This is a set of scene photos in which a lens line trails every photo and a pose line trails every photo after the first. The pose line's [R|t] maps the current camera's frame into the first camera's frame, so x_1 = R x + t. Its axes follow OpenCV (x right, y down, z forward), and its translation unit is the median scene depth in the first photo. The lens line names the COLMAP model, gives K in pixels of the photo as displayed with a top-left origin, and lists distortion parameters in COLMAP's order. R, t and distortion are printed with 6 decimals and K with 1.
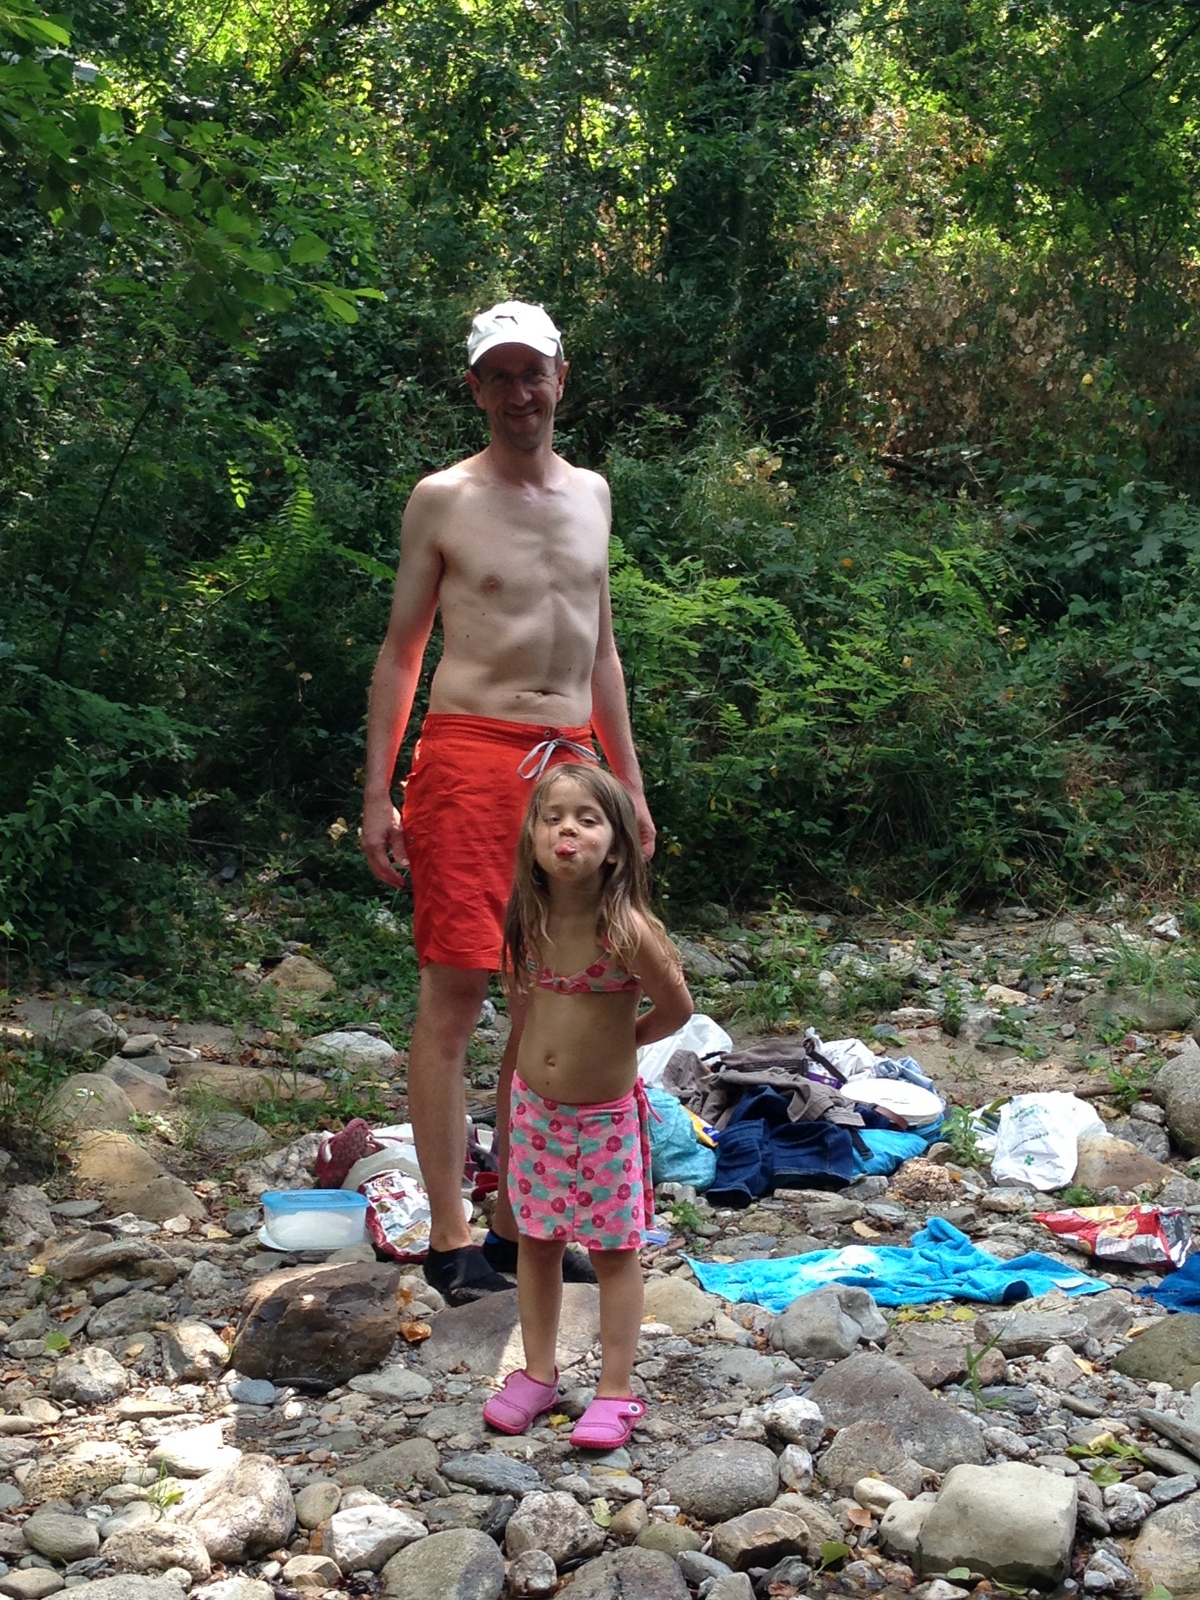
lens RADIAL K [[2675.5, 0, 608.5], [0, 2675.5, 796.9], [0, 0, 1]] dist [0.080898, 0.000000]
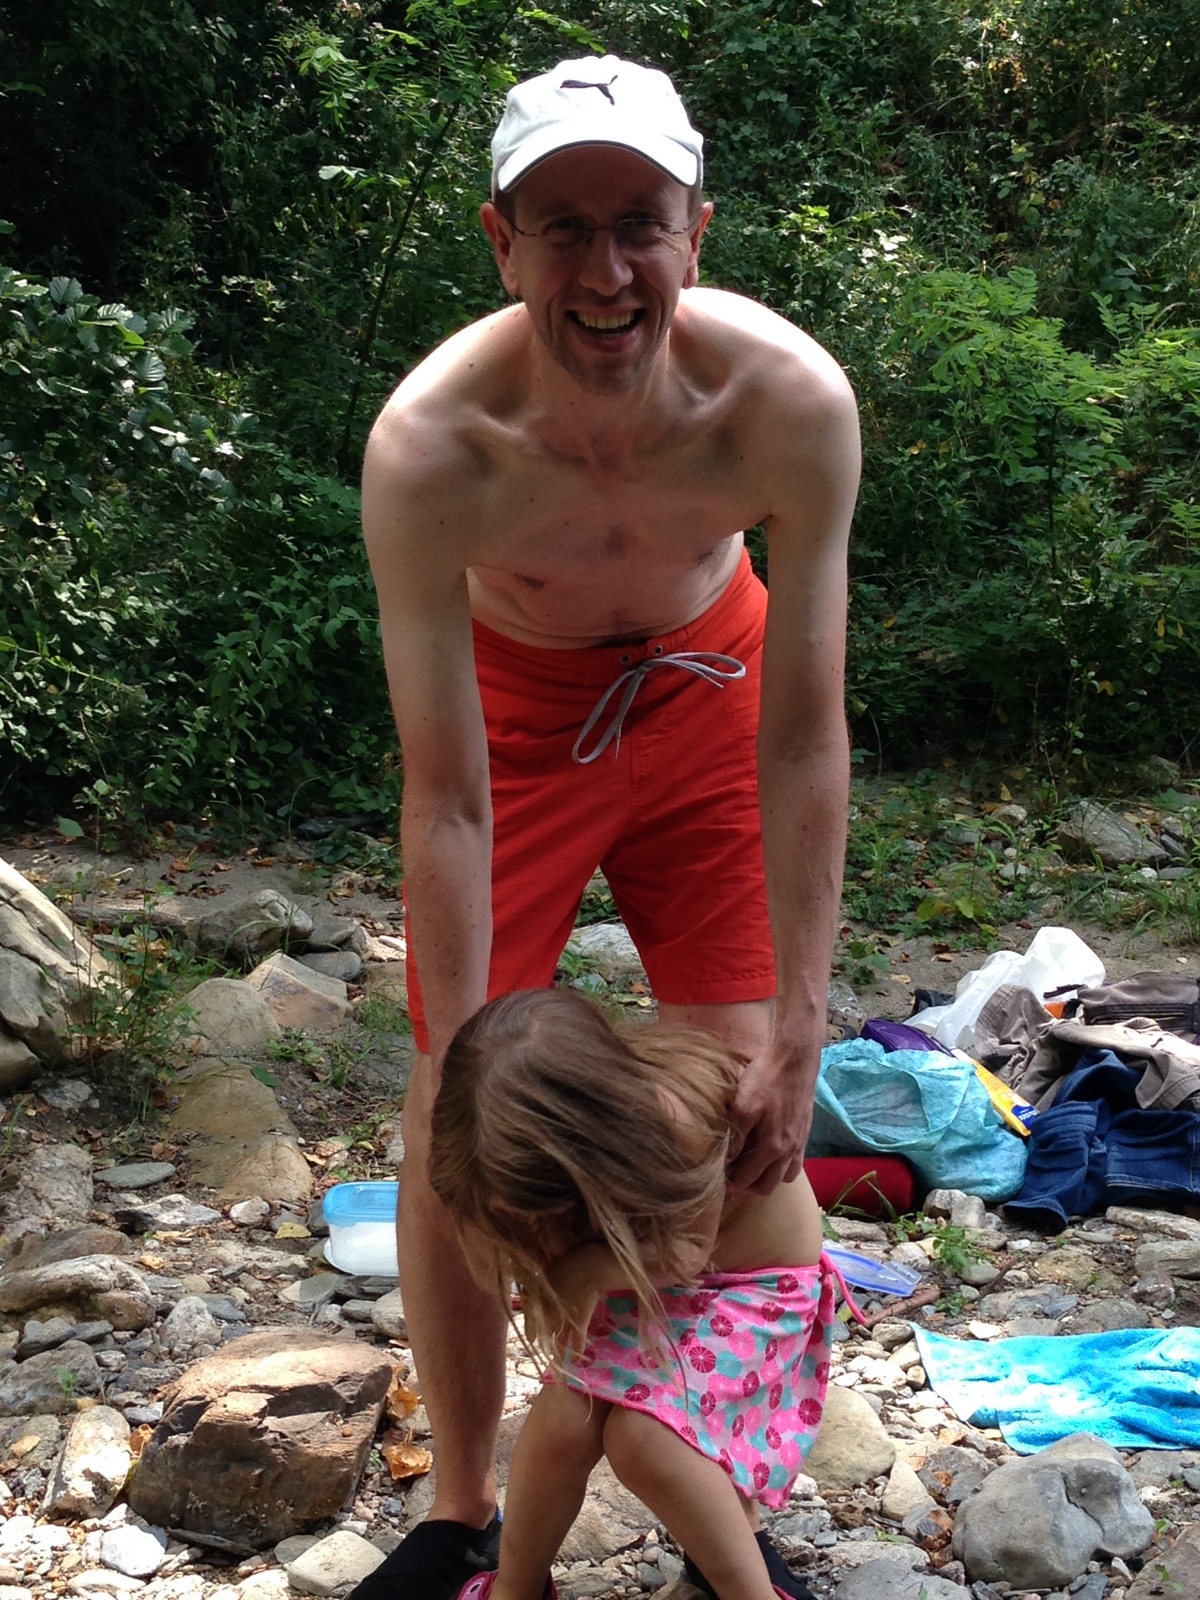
lens RADIAL K [[2675.5, 0, 587.7], [0, 2675.5, 803.7], [0, 0, 1]] dist [0.080898, 0.000000]
pose [[0.968867, 0.029276, -0.245844, 0.098718], [-0.010072, 0.996823, 0.079013, -0.008578], [0.247376, -0.074077, 0.966084, 0.313134]]
